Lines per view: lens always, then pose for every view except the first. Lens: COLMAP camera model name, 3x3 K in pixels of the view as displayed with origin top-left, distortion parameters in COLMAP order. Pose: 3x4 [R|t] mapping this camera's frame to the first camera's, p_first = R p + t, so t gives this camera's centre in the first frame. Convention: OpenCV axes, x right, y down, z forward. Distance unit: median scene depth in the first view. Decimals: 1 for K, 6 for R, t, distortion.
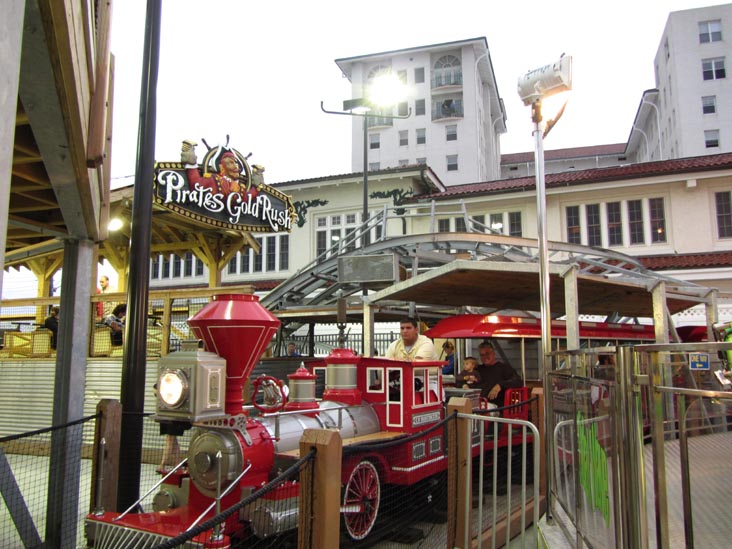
lens RADIAL K [[609.9, 0, 369.8], [0, 609.9, 274.9], [0, 0, 1]] dist [-0.029954, -0.000743]
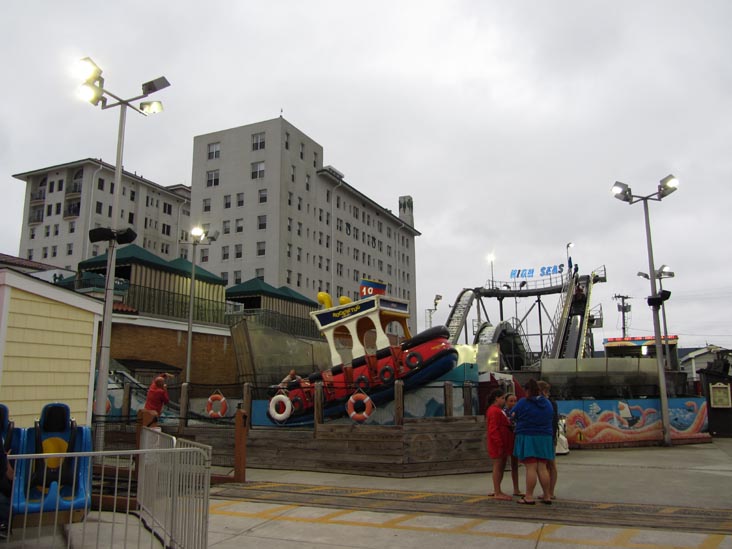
lens RADIAL K [[609.9, 0, 369.8], [0, 609.9, 274.9], [0, 0, 1]] dist [-0.029954, -0.000743]
pose [[0.991873, -0.024121, -0.124923, 0.968475], [0.018782, 0.998866, -0.043744, -0.051176], [0.125837, 0.041042, 0.991202, -0.276057]]
